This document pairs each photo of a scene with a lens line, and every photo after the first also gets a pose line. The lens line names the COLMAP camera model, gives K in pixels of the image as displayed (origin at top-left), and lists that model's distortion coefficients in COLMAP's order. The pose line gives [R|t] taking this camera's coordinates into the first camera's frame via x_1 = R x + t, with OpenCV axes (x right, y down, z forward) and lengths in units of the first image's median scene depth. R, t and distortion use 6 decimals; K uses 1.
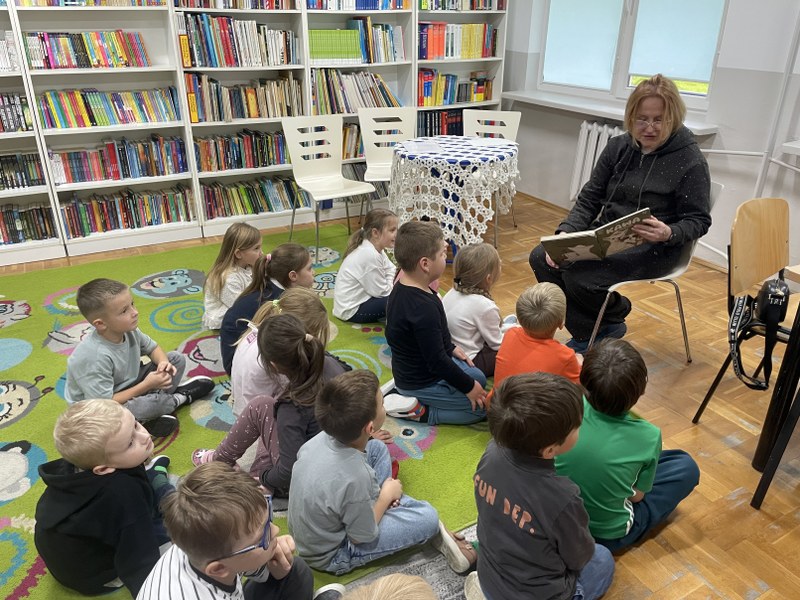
lens RADIAL K [[601.1, 0, 403.6], [0, 601.1, 299.5], [0, 0, 1]] dist [0.022416, -0.030220]
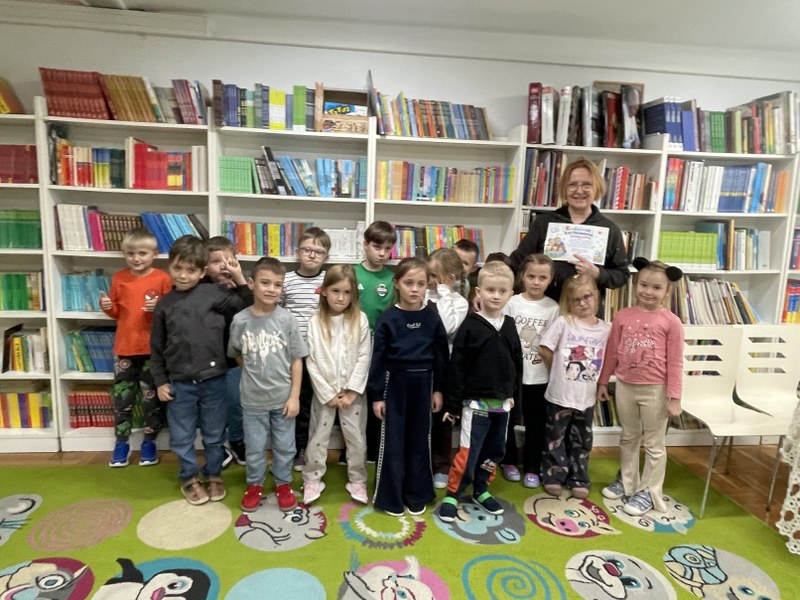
lens RADIAL K [[532.5, 0, 397.1], [0, 532.5, 298.7], [0, 0, 1]] dist [0.010383, 0.003299]
pose [[0.925949, 0.088370, -0.367165, -0.206916], [-0.184469, 0.954193, -0.235555, -0.096973], [0.329530, 0.285843, 0.899835, 0.195908]]
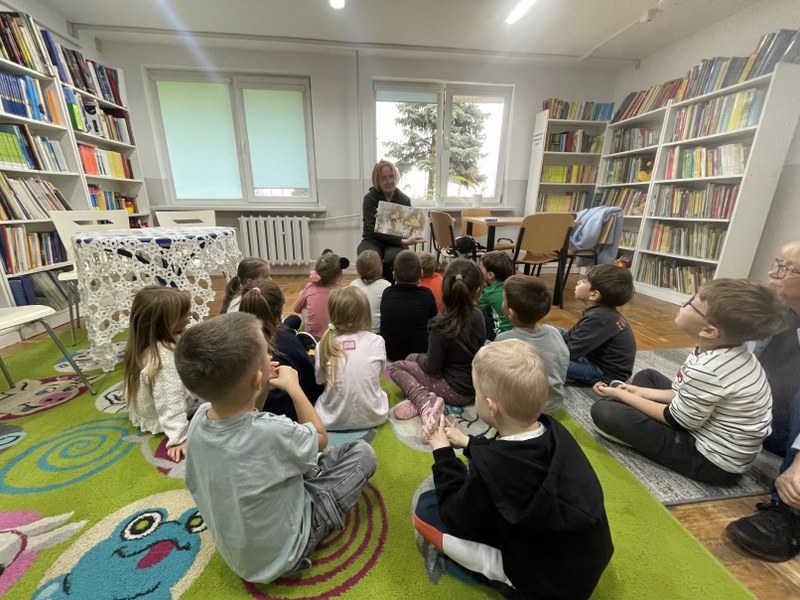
lens RADIAL K [[320.8, 0, 396.8], [0, 320.8, 294.5], [0, 0, 1]] dist [-0.003603, 0.000118]
pose [[0.363920, -0.252526, 0.896545, -0.371014], [0.391185, 0.914979, 0.098931, -0.026455], [-0.845302, 0.314712, 0.431764, 0.345714]]
